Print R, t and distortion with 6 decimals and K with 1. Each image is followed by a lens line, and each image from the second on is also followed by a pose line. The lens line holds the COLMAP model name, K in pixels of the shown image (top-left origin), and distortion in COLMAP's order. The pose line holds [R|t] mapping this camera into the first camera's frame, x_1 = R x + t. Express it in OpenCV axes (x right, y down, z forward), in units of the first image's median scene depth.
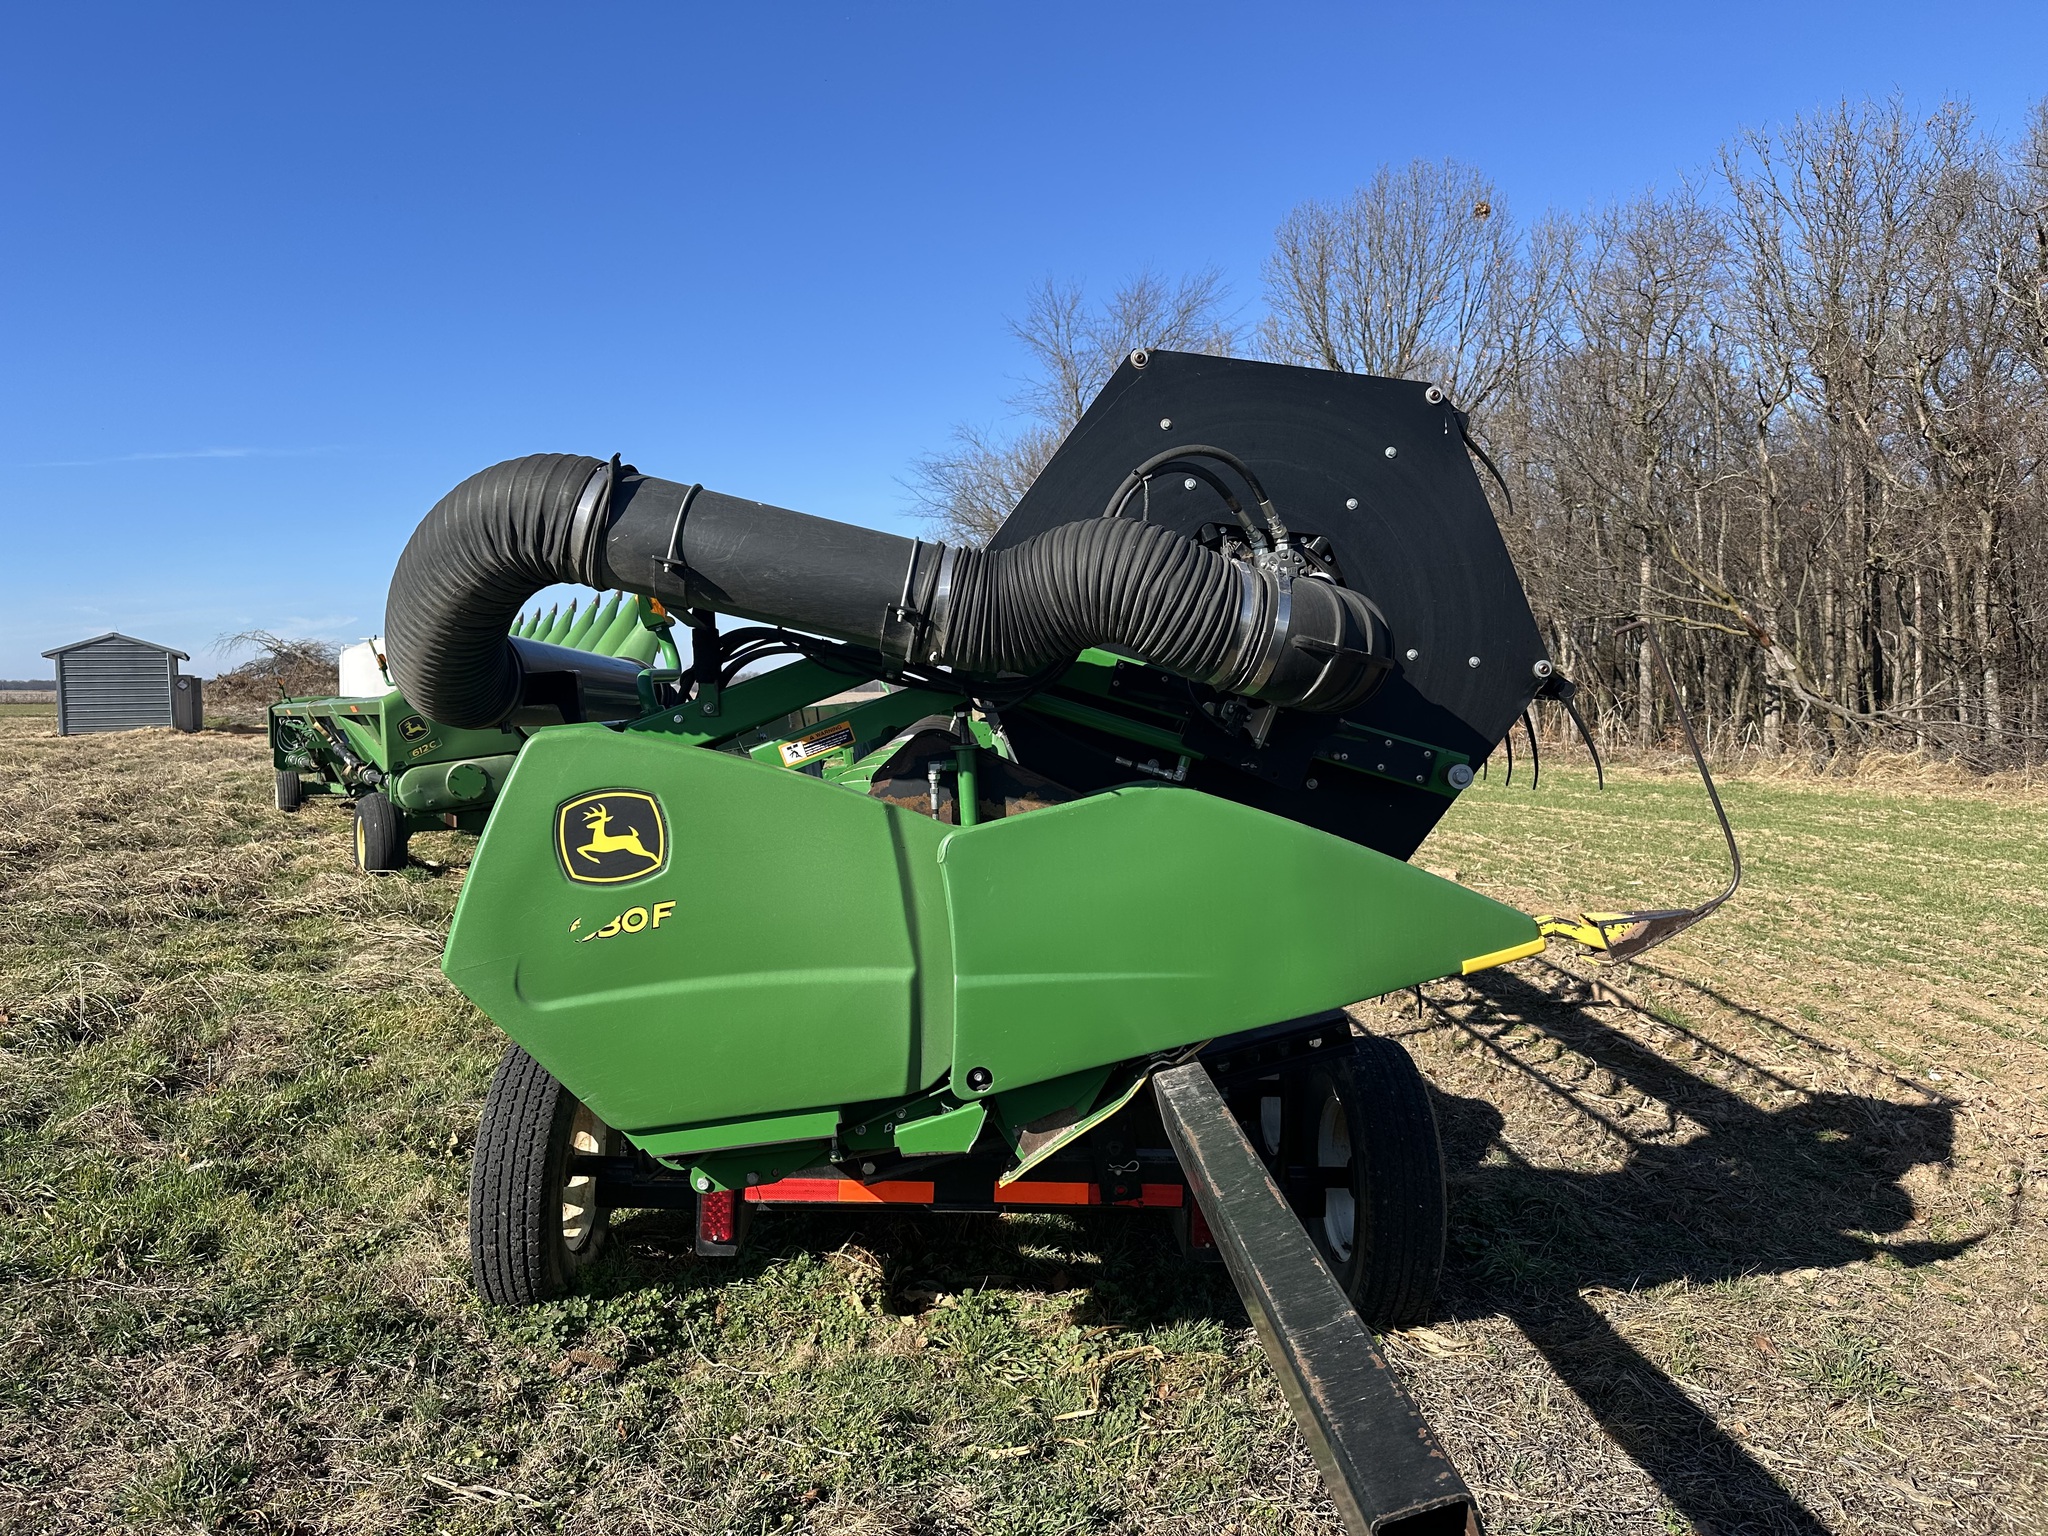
lens RADIAL K [[1558.5, 0, 1052.5], [0, 1558.5, 823.3], [0, 0, 1]] dist [0.052882, -0.149044]
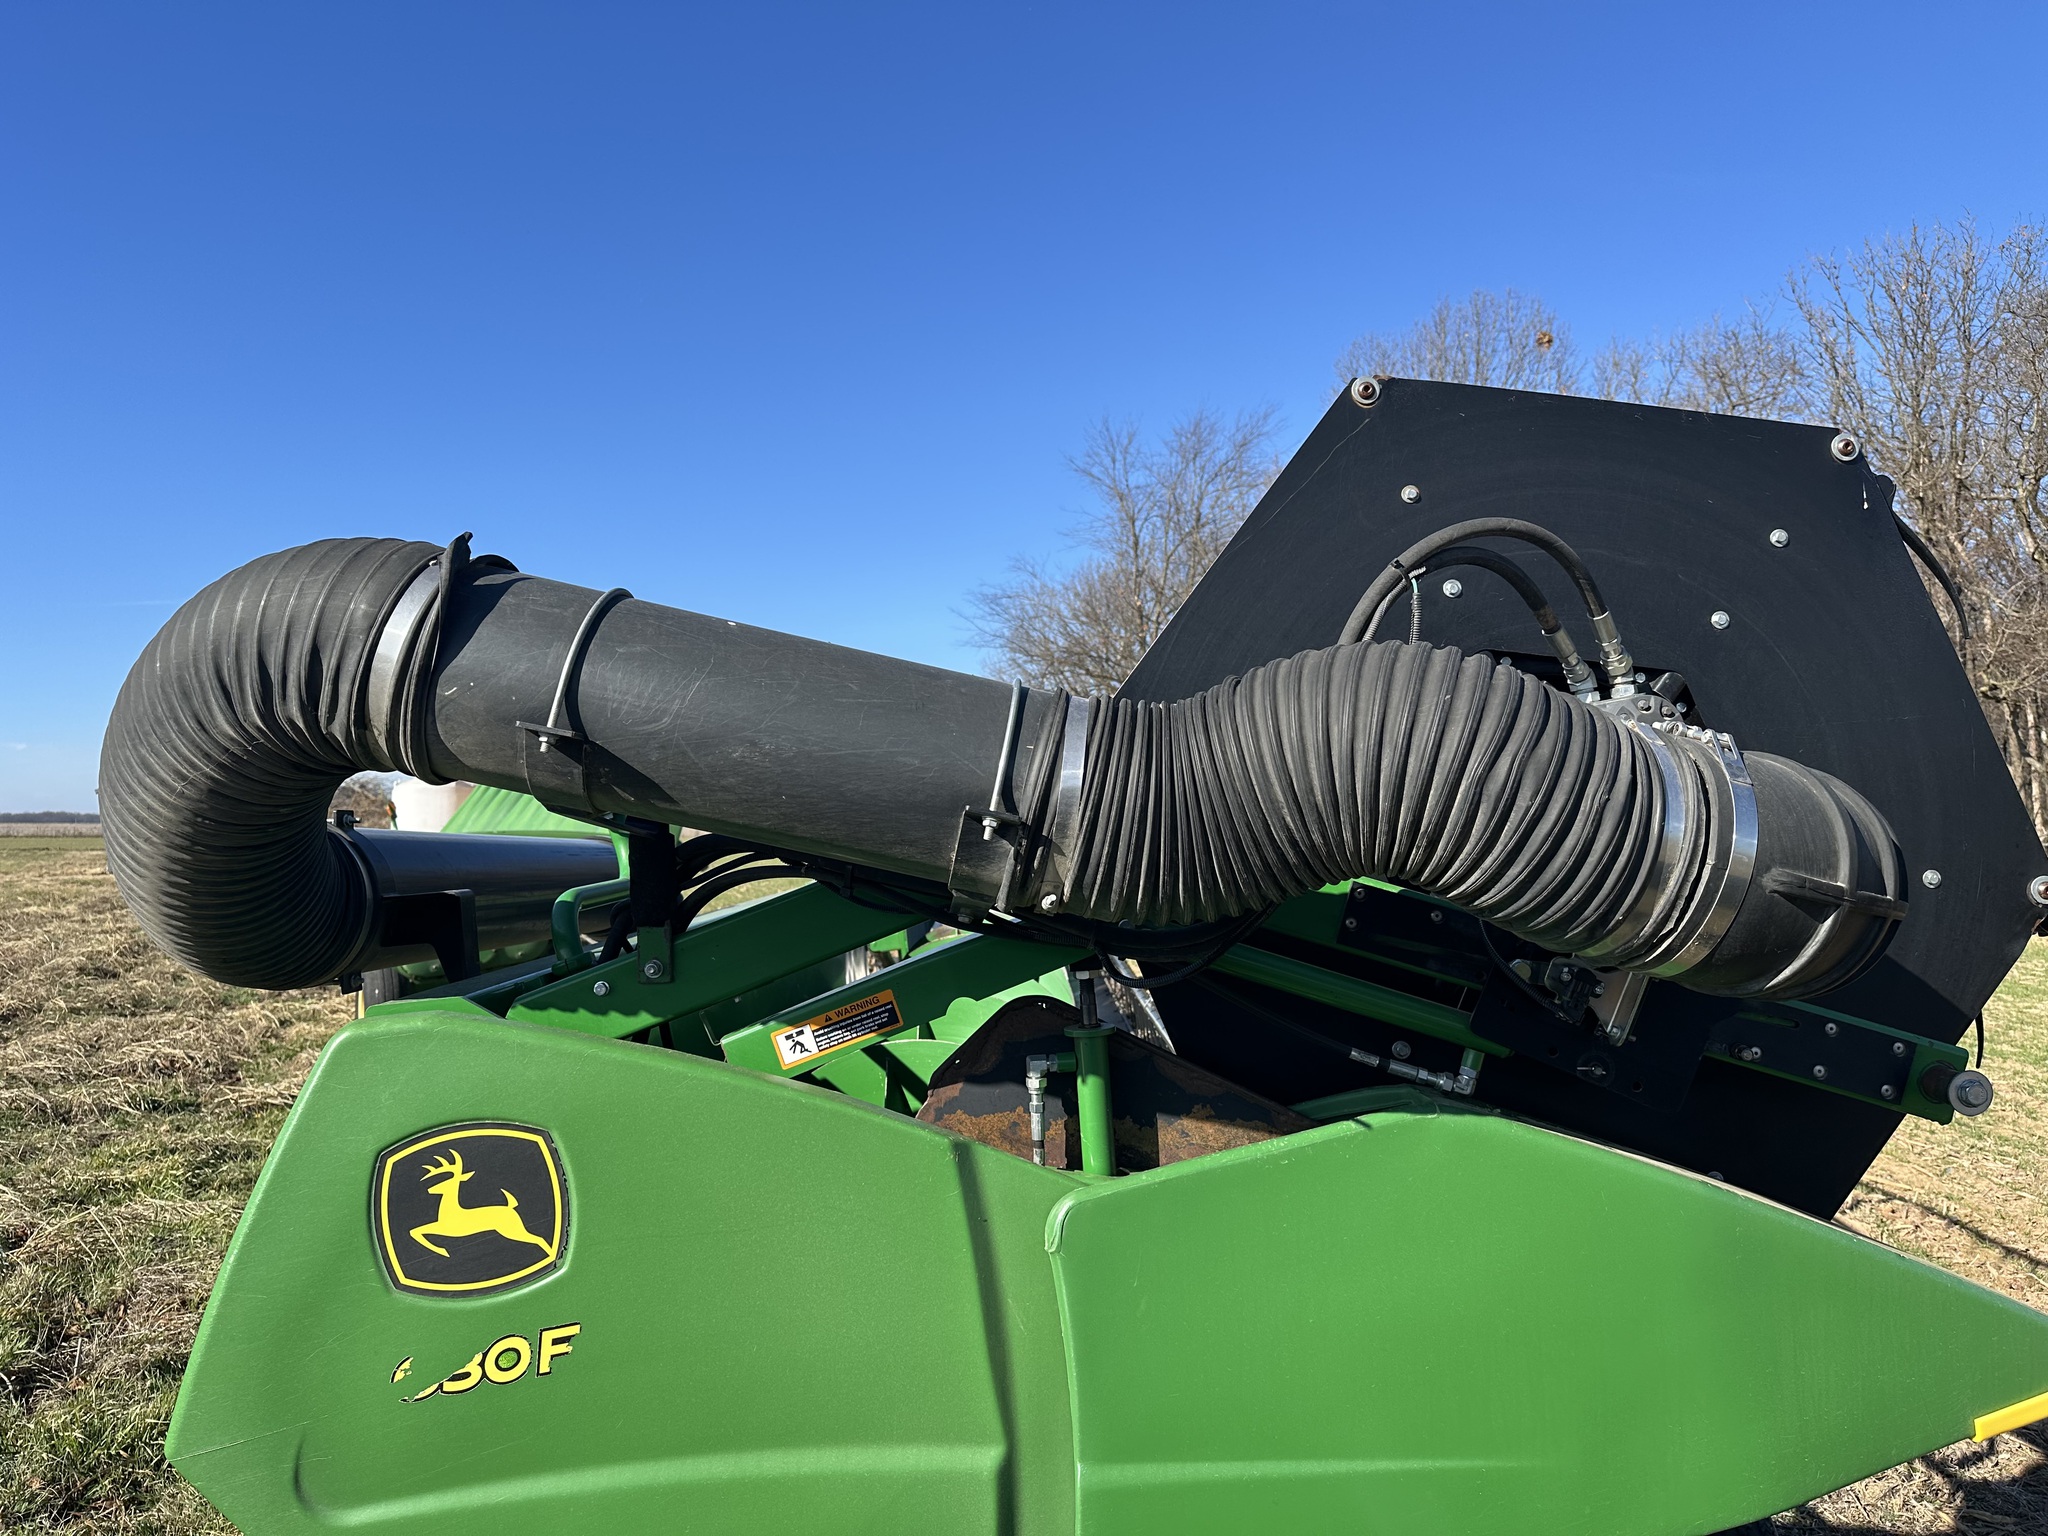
lens RADIAL K [[1626.5, 0, 1024.0], [0, 1626.5, 768.0], [0, 0, 1]] dist [-0.000958, -0.172324]
pose [[0.998504, -0.003629, -0.054554, -0.049180], [-0.002890, 0.992895, -0.118958, -0.077662], [0.054598, 0.118938, 0.991399, 0.401815]]
